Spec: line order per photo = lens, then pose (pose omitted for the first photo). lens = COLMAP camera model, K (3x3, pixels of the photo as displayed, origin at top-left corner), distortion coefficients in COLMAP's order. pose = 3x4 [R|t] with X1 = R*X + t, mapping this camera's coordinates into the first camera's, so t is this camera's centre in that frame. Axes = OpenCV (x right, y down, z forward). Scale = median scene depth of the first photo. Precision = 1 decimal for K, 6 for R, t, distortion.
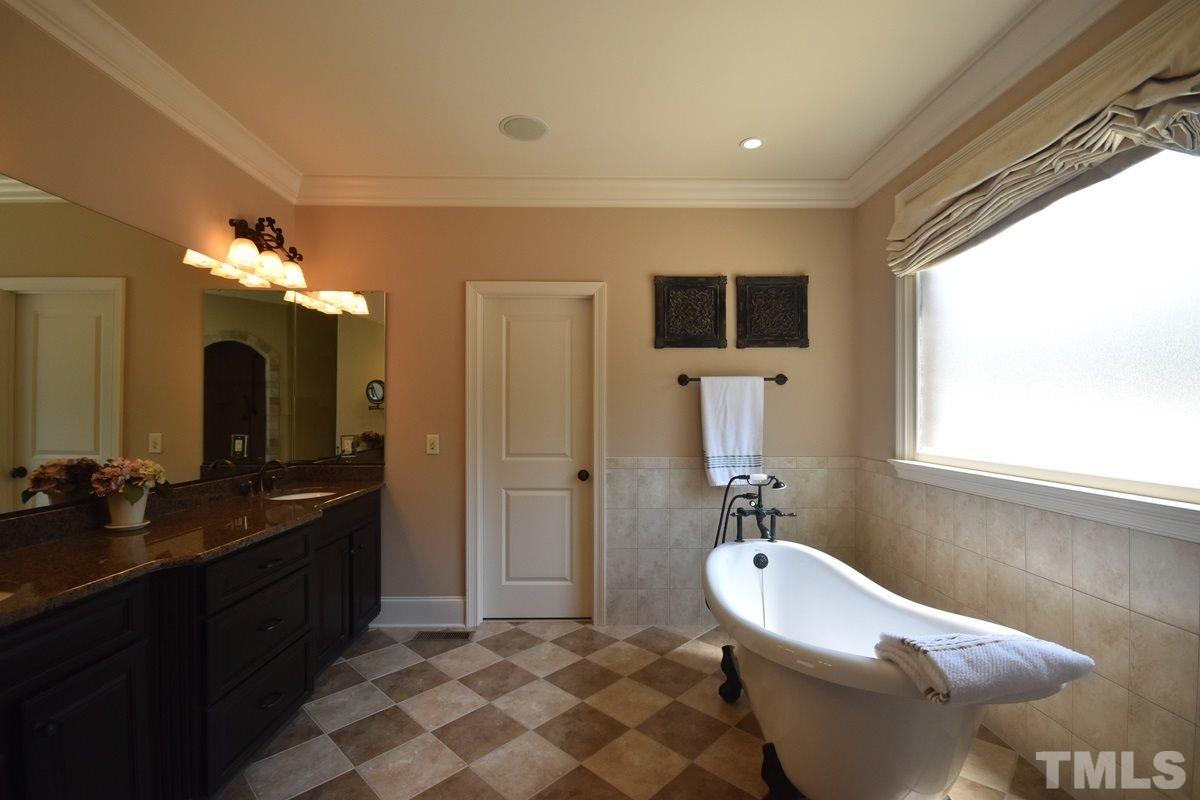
lens RADIAL K [[530.6, 0, 601.6], [0, 530.6, 408.8], [0, 0, 1]] dist [0.014816, -0.013374]
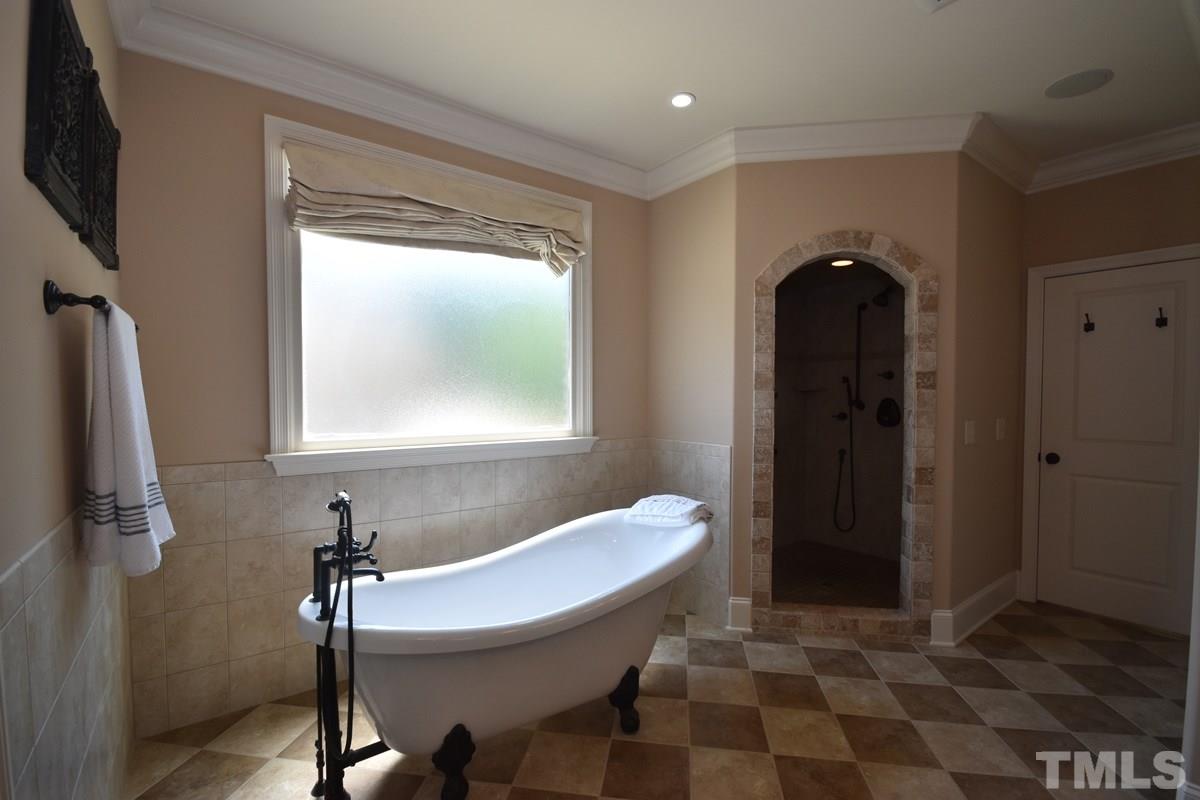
lens RADIAL K [[530.6, 0, 601.6], [0, 530.6, 408.8], [0, 0, 1]] dist [0.014816, -0.013374]
pose [[-0.580558, -0.025137, 0.813831, -0.465592], [-0.008098, 0.999652, 0.025100, 0.004160], [-0.814179, 0.007981, -0.580559, 1.333784]]
